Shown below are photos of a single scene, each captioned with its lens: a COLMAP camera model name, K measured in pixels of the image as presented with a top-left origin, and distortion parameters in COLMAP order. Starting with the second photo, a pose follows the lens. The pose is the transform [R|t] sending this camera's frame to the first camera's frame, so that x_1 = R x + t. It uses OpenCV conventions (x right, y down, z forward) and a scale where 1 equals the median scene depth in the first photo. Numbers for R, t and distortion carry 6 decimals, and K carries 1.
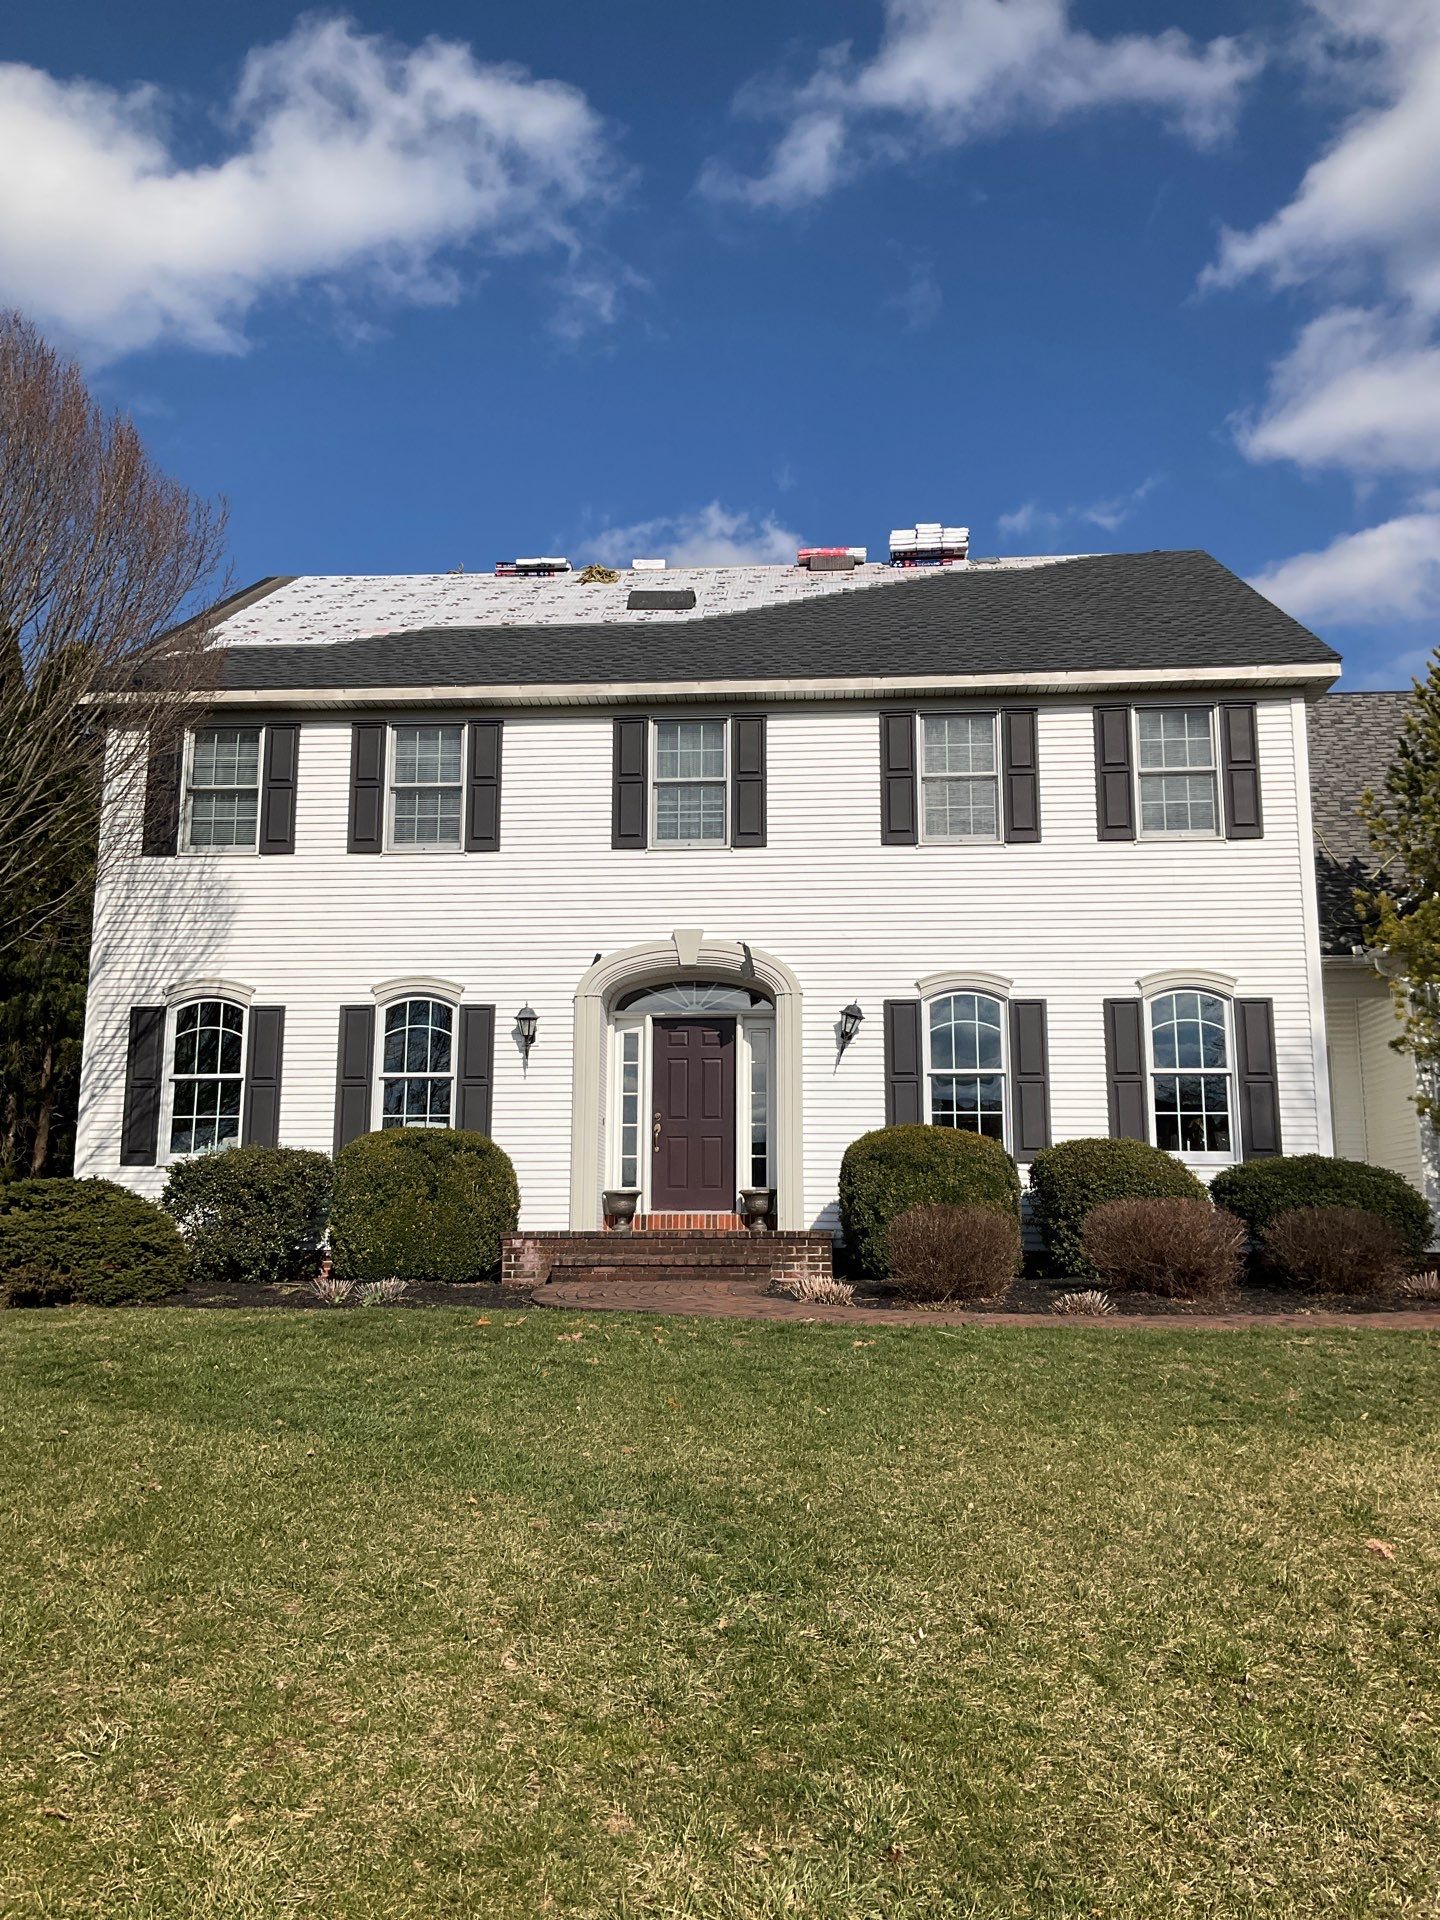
lens RADIAL K [[1787.8, 0, 727.4], [0, 1787.8, 936.3], [0, 0, 1]] dist [0.201486, -0.454650]
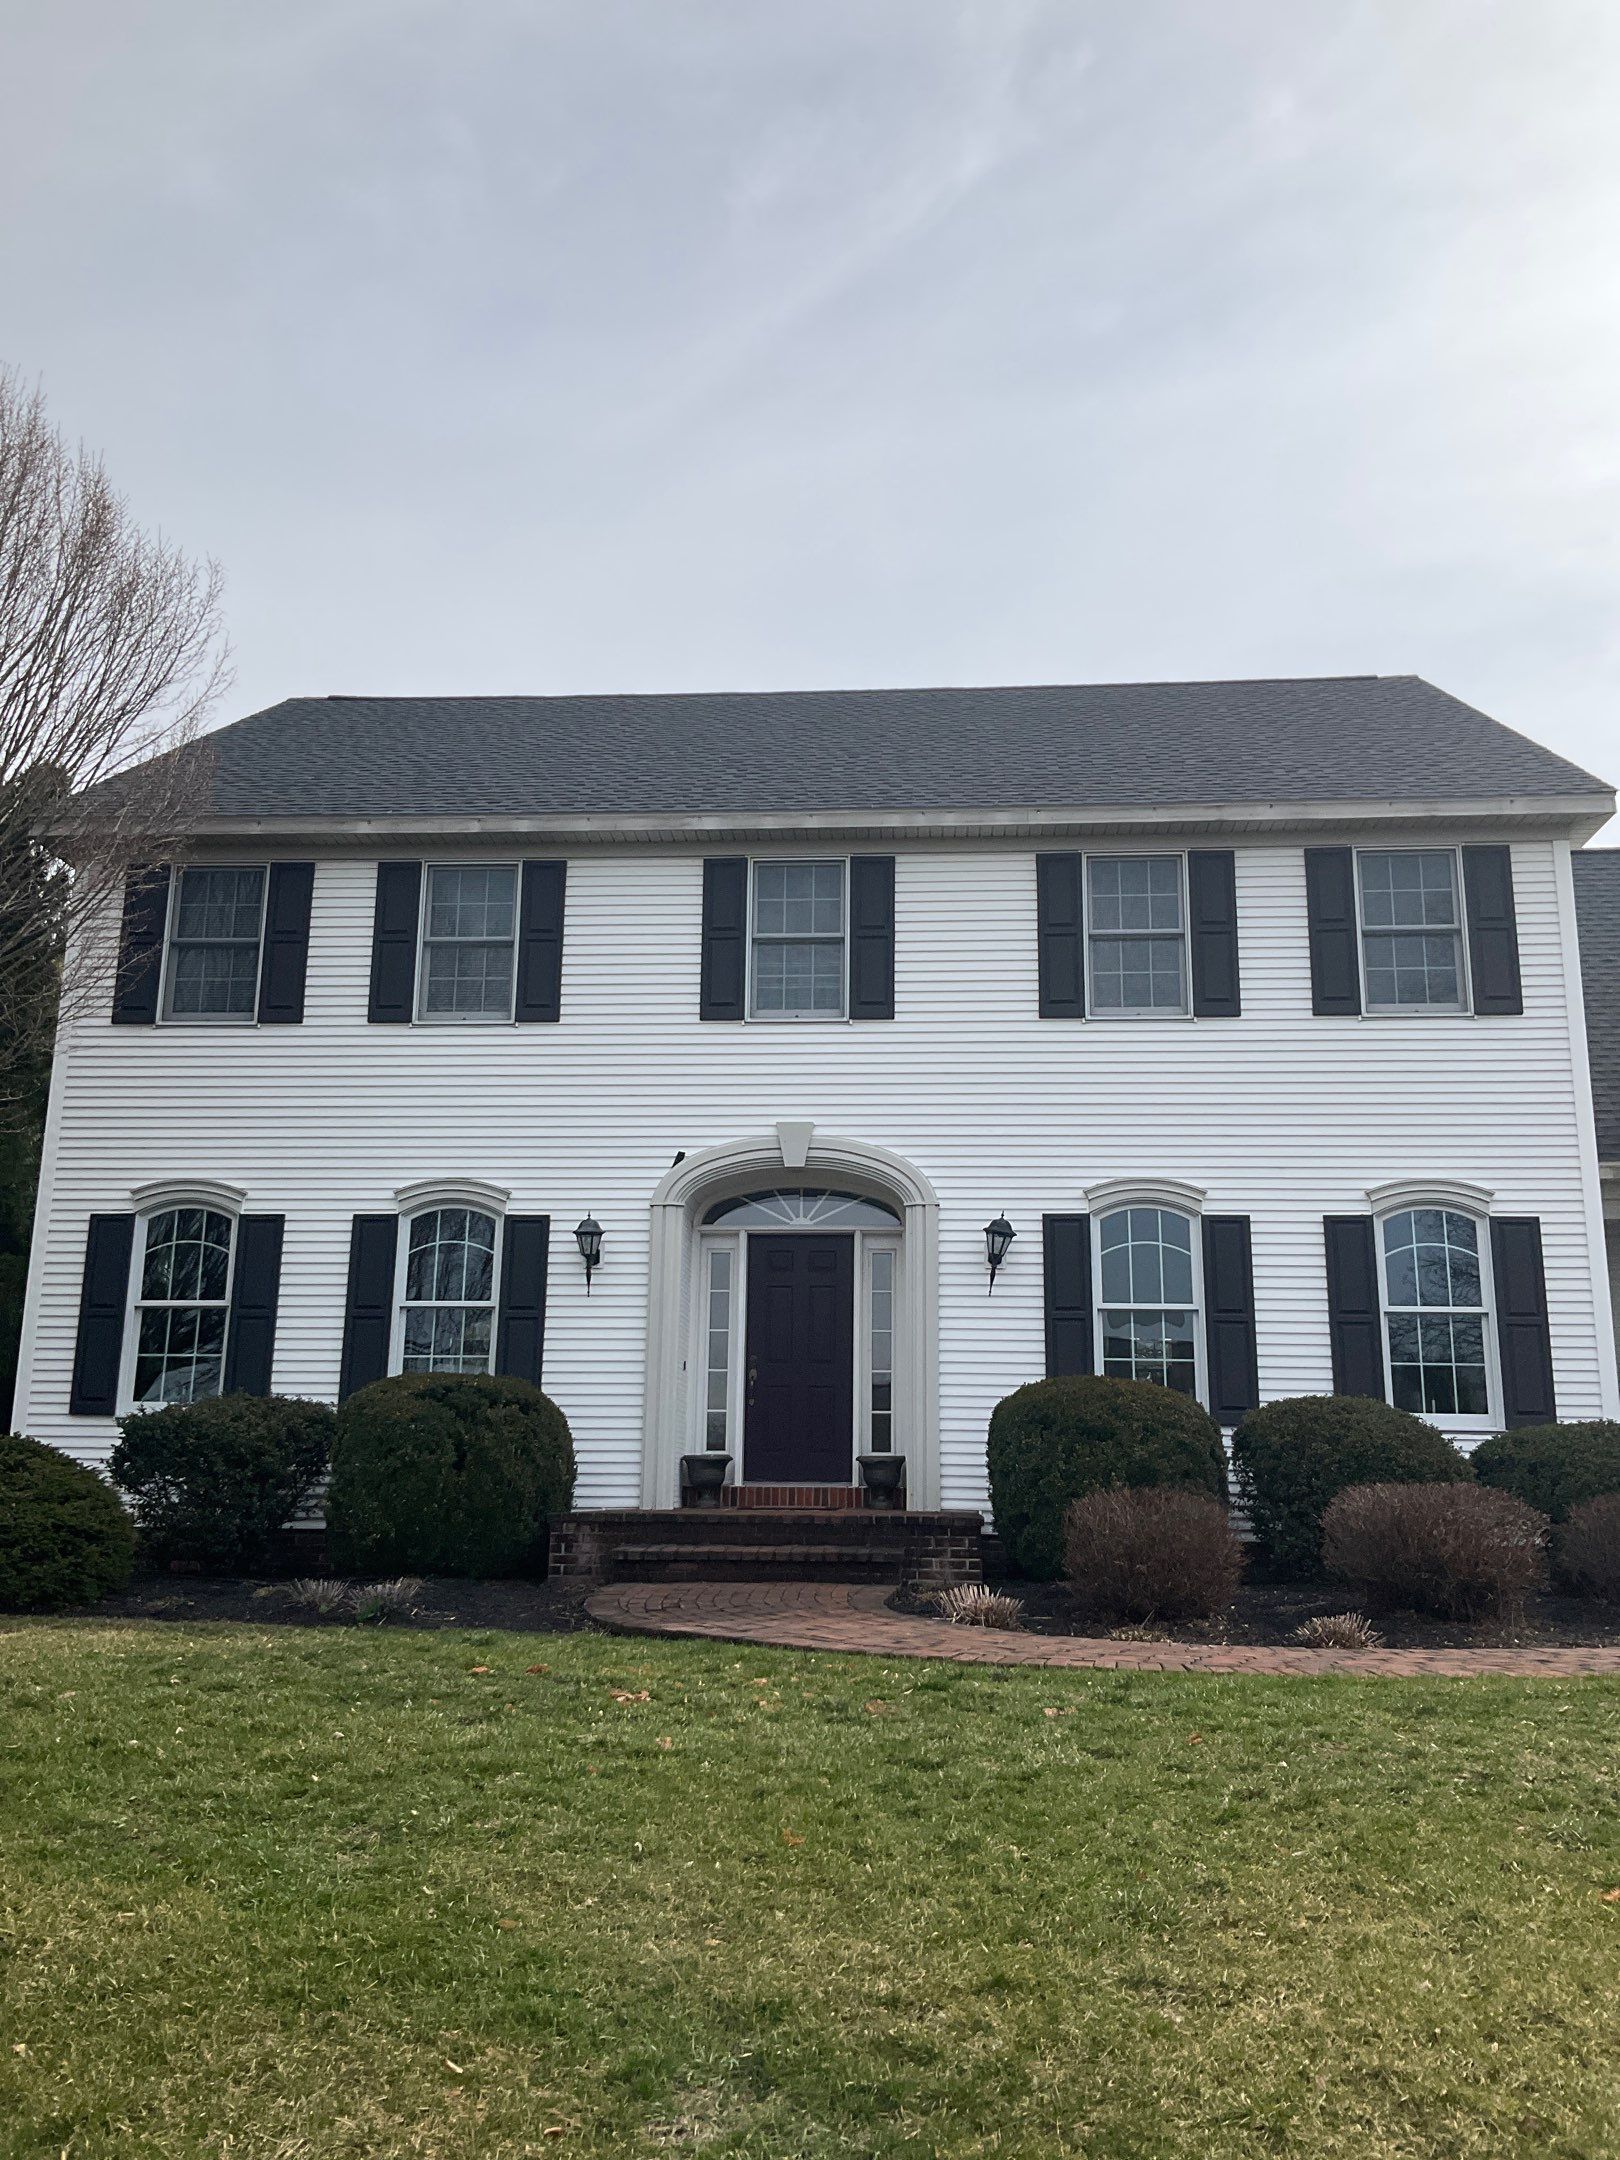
lens RADIAL K [[2011.3, 0, 818.4], [0, 2011.3, 1053.4], [0, 0, 1]] dist [0.201486, -0.454650]
pose [[0.999946, 0.009152, -0.004928, -0.007274], [-0.009371, 0.998882, -0.046345, 0.006964], [0.004499, 0.046388, 0.998913, 0.109163]]
